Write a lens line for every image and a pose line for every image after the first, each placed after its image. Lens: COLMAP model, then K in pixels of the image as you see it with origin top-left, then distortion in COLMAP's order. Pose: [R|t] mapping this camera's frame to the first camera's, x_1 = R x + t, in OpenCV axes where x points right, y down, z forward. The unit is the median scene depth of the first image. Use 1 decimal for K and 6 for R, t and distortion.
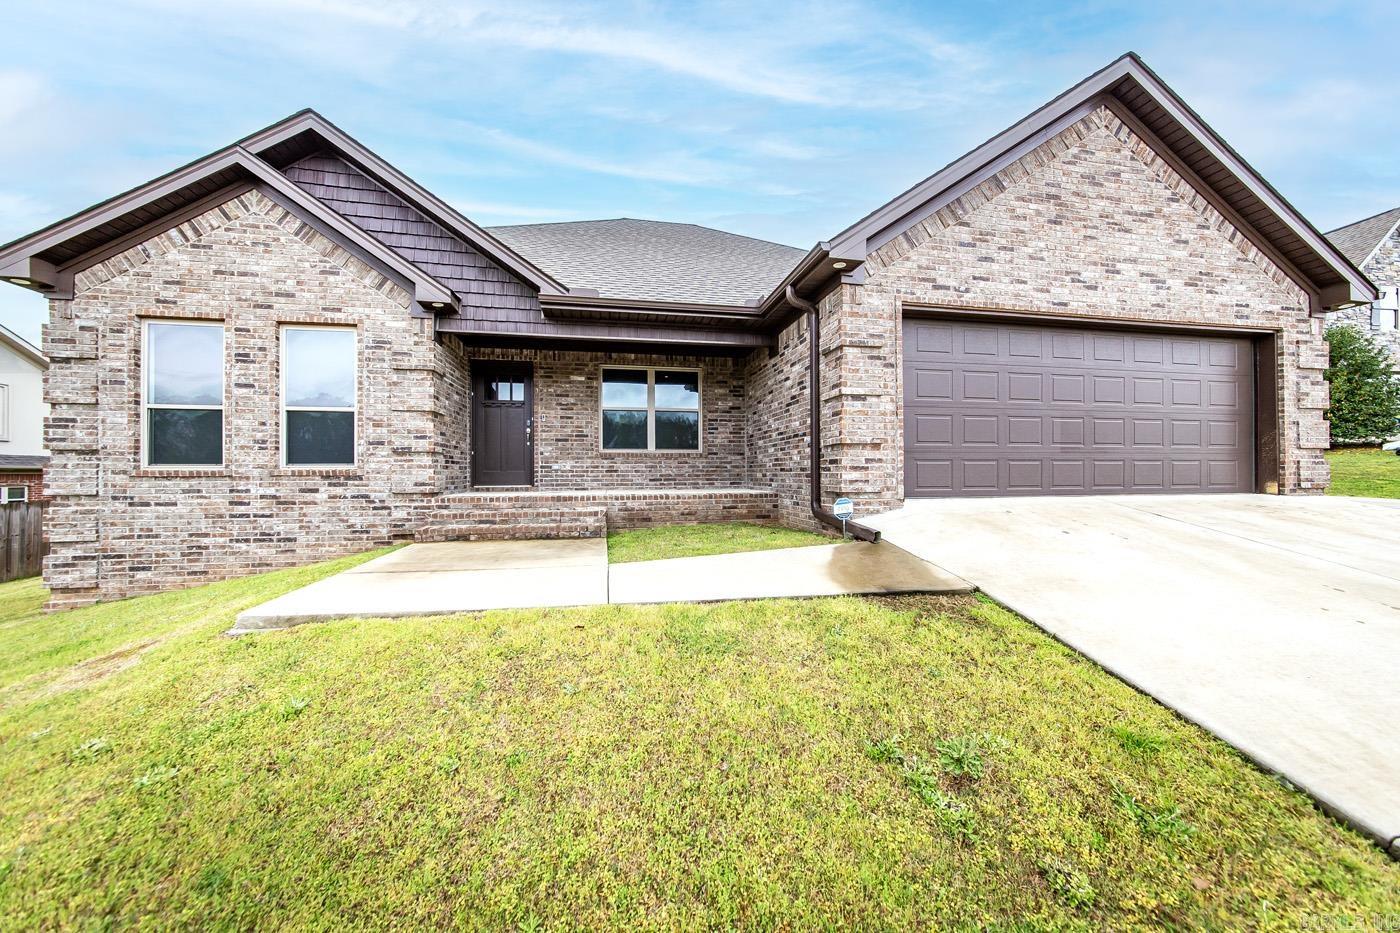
lens RADIAL K [[506.4, 0, 704.7], [0, 506.4, 469.6], [0, 0, 1]] dist [-0.000414, 0.000515]
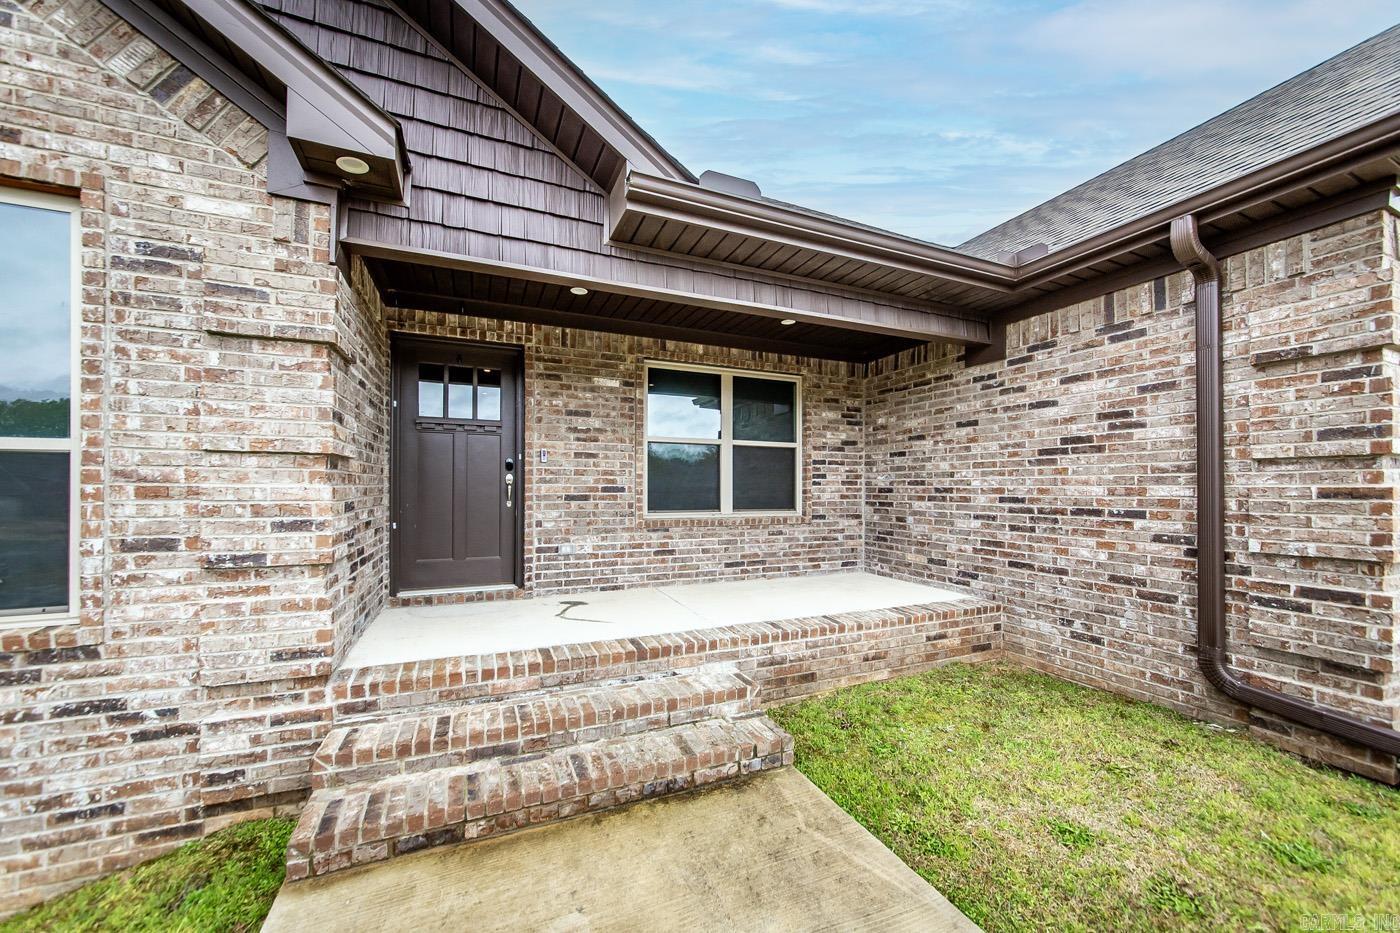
lens RADIAL K [[521.4, 0, 698.9], [0, 521.4, 485.1], [0, 0, 1]] dist [-0.009755, 0.002769]
pose [[0.977490, 0.009522, 0.210769, -0.356914], [-0.010501, 0.999939, 0.003524, -0.097922], [-0.210722, -0.005658, 0.977530, 0.577259]]
